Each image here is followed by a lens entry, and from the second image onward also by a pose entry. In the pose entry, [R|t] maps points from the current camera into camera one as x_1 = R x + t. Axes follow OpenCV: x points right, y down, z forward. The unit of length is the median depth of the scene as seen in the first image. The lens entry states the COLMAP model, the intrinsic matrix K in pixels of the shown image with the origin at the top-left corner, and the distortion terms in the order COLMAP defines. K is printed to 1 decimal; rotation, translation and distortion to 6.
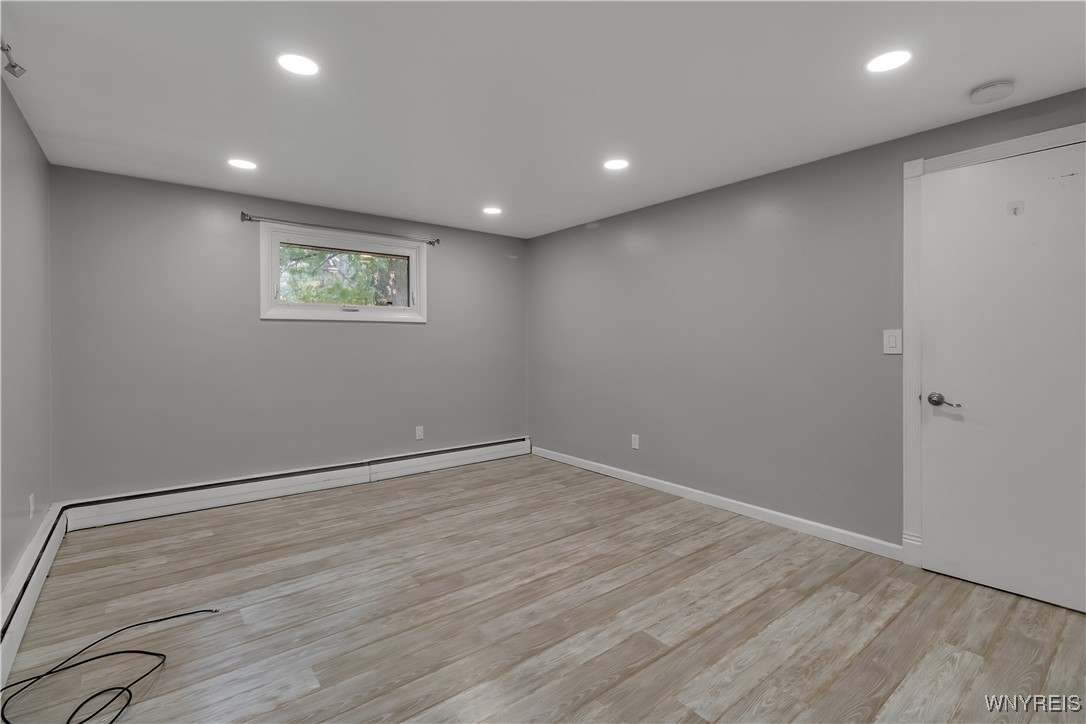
lens RADIAL K [[507.3, 0, 551.5], [0, 507.3, 342.0], [0, 0, 1]] dist [0.000692, 0.000122]
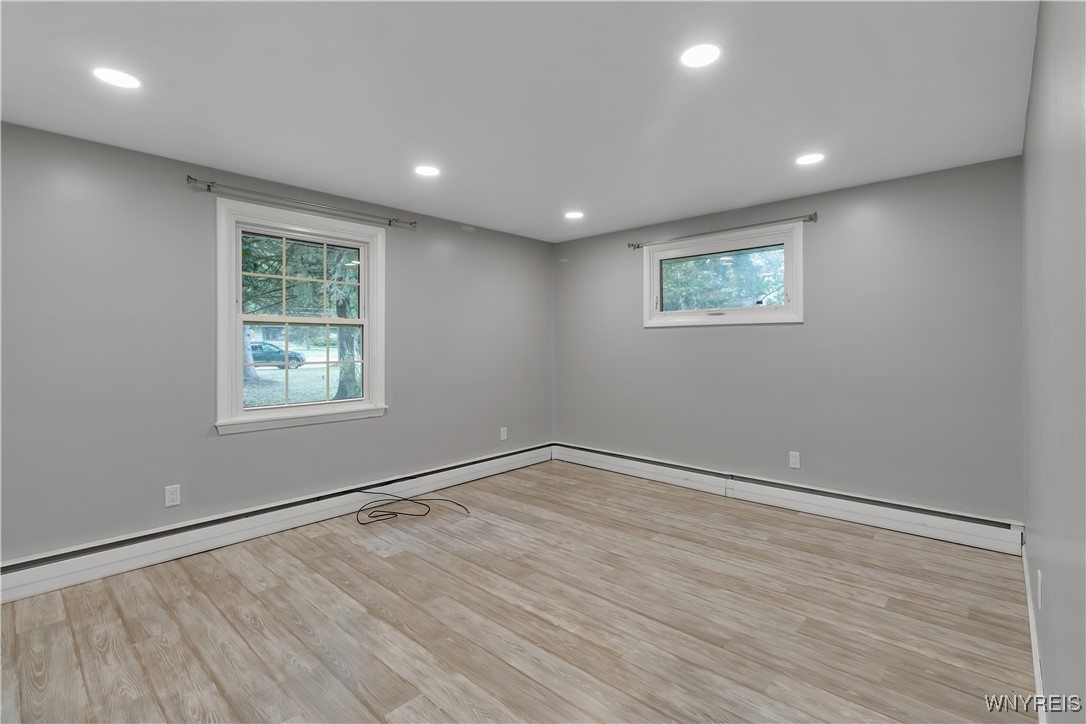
lens RADIAL K [[507.3, 0, 551.5], [0, 507.3, 342.0], [0, 0, 1]] dist [0.000692, 0.000122]
pose [[0.135525, -0.007336, -0.990747, 0.728369], [0.001767, 0.999973, -0.007163, -0.003273], [0.990772, -0.000780, 0.135535, 0.768576]]
